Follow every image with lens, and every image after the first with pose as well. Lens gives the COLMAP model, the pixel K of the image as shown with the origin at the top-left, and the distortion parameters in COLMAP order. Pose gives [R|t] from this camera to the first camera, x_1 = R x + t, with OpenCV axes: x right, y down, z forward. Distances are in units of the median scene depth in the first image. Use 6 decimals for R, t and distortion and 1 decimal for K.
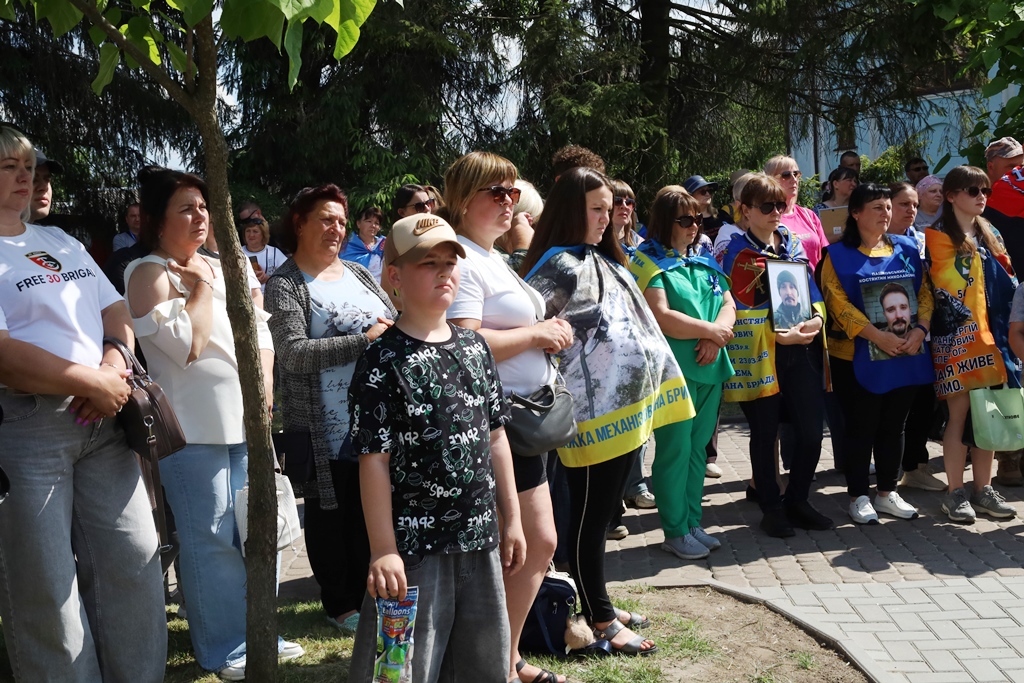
lens RADIAL K [[1315.2, 0, 512.0], [0, 1315.2, 341.5], [0, 0, 1]] dist [-0.017615, -0.064143]
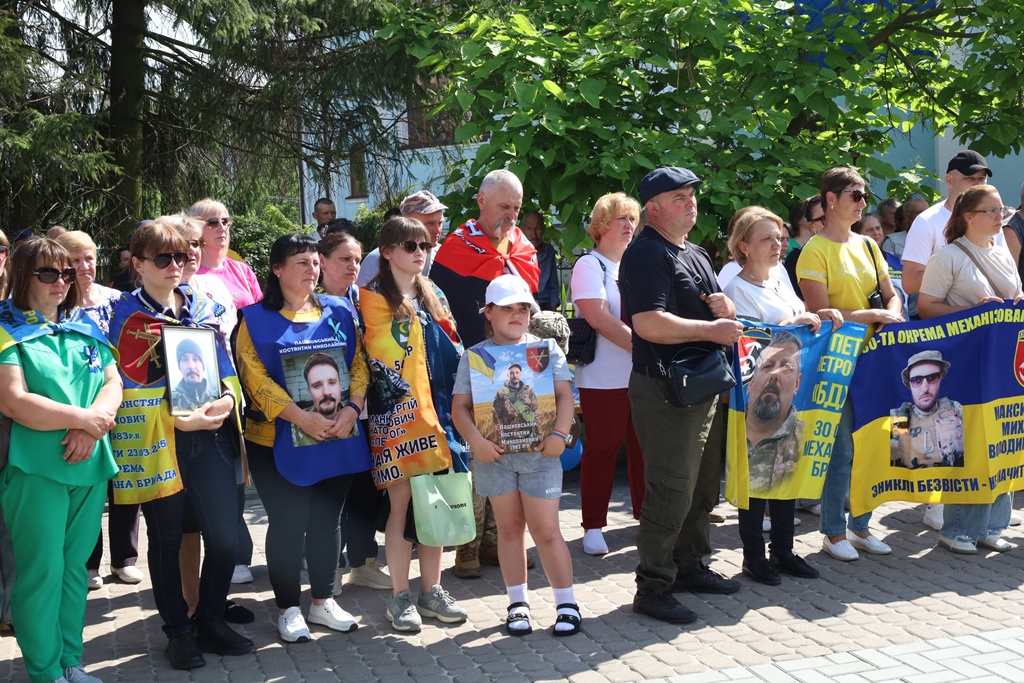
lens RADIAL K [[1315.2, 0, 512.0], [0, 1315.2, 341.5], [0, 0, 1]] dist [-0.017615, -0.064143]
pose [[0.938746, -0.005084, 0.344571, 0.115956], [0.017058, 0.999351, -0.031727, -0.023277], [-0.344186, 0.035661, 0.938224, 0.168558]]
